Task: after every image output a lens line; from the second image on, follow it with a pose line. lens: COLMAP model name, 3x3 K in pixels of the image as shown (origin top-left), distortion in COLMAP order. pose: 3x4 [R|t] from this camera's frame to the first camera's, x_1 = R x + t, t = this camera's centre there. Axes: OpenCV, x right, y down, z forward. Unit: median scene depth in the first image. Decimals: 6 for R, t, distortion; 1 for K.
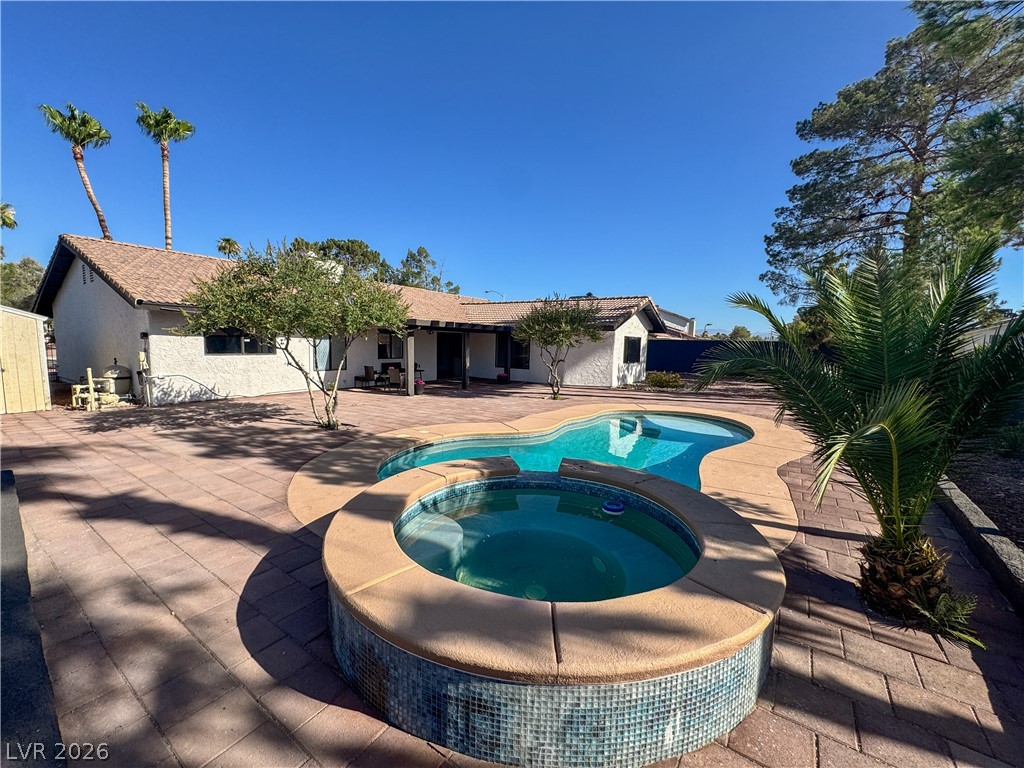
lens RADIAL K [[409.9, 0, 512.0], [0, 409.9, 384.0], [0, 0, 1]] dist [-0.002246, -0.000187]
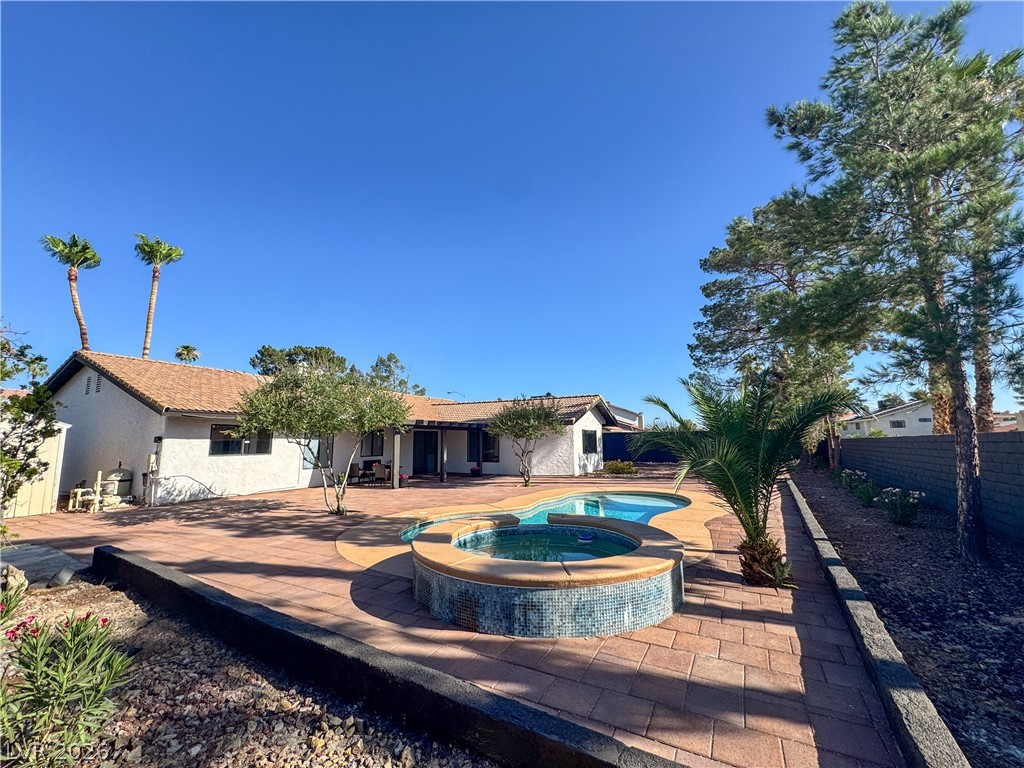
lens RADIAL K [[409.9, 0, 512.0], [0, 409.9, 384.0], [0, 0, 1]] dist [-0.002246, -0.000187]
pose [[0.994443, -0.017100, 0.103875, -0.045533], [0.041213, 0.971201, -0.234671, 0.025960], [-0.096870, 0.237648, 0.966509, -0.145643]]
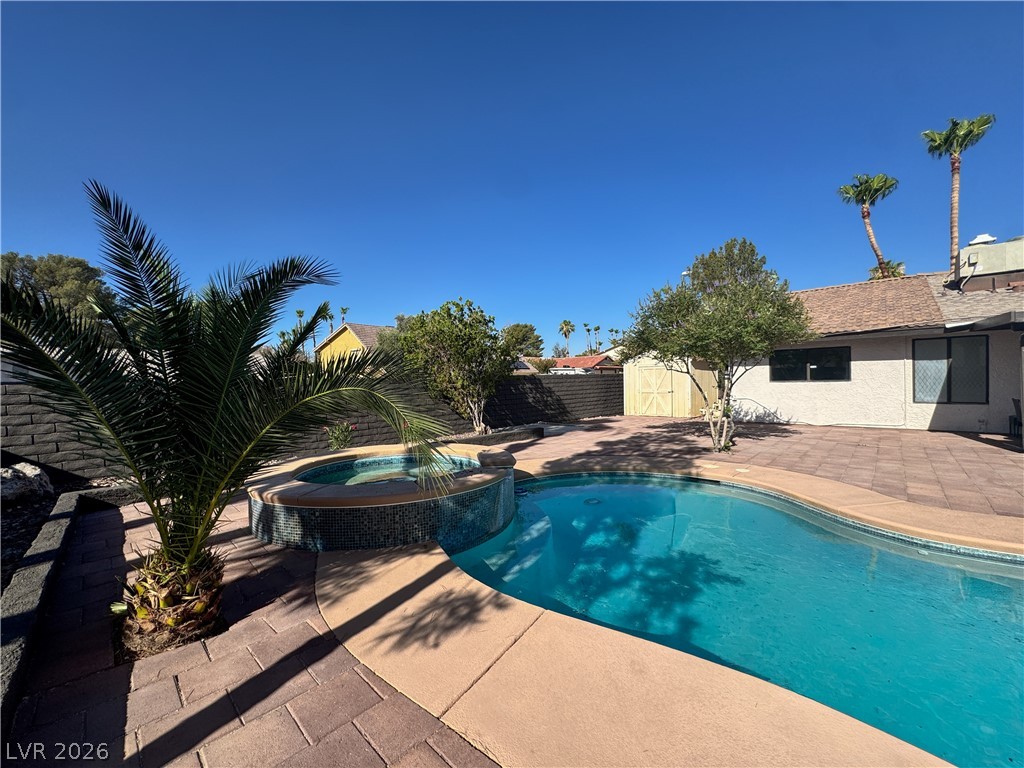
lens RADIAL K [[409.9, 0, 512.0], [0, 409.9, 384.0], [0, 0, 1]] dist [-0.002246, -0.000187]
pose [[-0.153462, -0.008277, -0.988120, 0.375603], [-0.080537, 0.996743, 0.004158, -0.010496], [0.984867, 0.080218, -0.153629, 0.392594]]
